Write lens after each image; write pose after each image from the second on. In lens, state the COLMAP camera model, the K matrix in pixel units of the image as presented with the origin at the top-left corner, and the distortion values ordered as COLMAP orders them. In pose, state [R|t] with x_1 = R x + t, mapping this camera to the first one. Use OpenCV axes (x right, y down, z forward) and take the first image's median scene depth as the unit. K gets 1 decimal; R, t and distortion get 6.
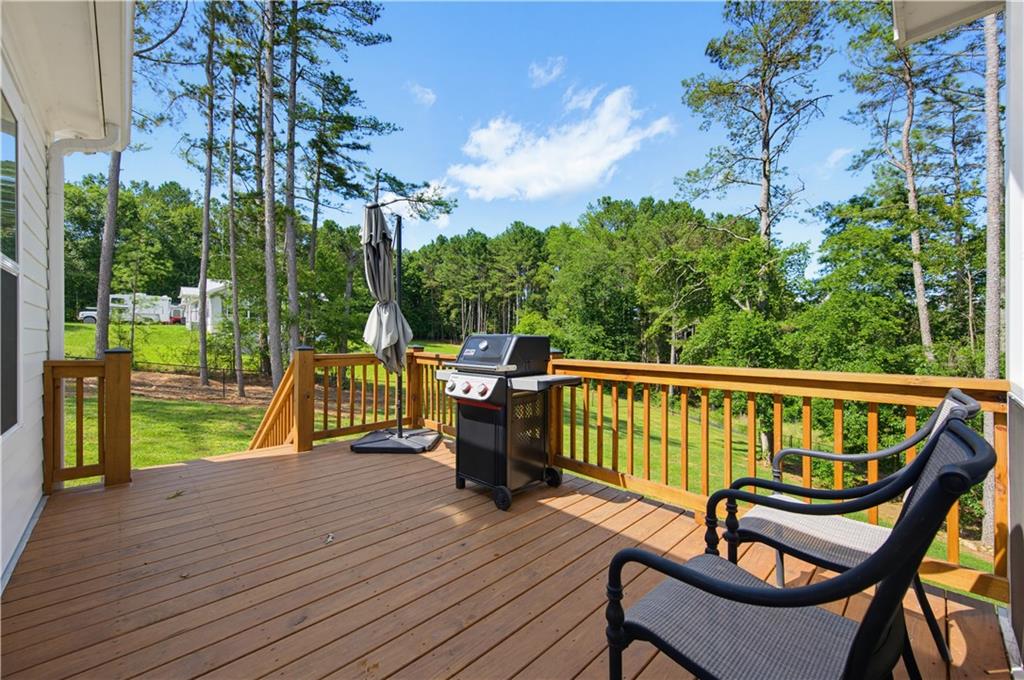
lens RADIAL K [[407.3, 0, 512.0], [0, 407.3, 340.0], [0, 0, 1]] dist [-0.000346, -0.000199]
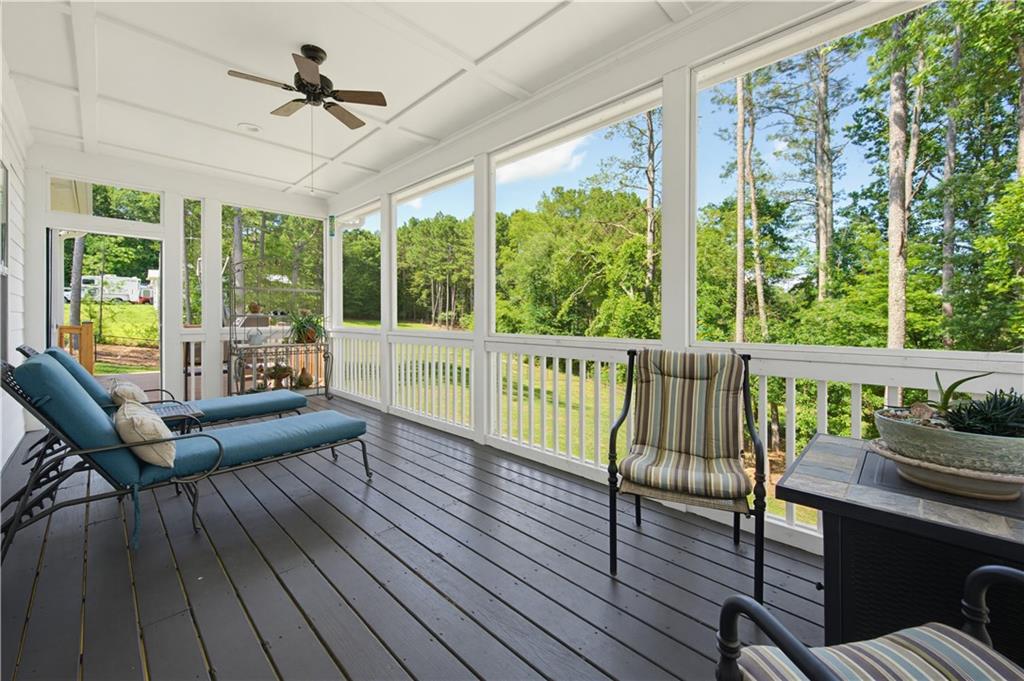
lens RADIAL K [[407.3, 0, 511.4], [0, 407.3, 324.7], [0, 0, 1]] dist [-0.000978, -0.000248]
pose [[0.999462, 0.002694, 0.032684, 0.084185], [-0.003082, 0.999925, 0.011832, 0.000234], [-0.032650, -0.011926, 0.999396, -0.083675]]
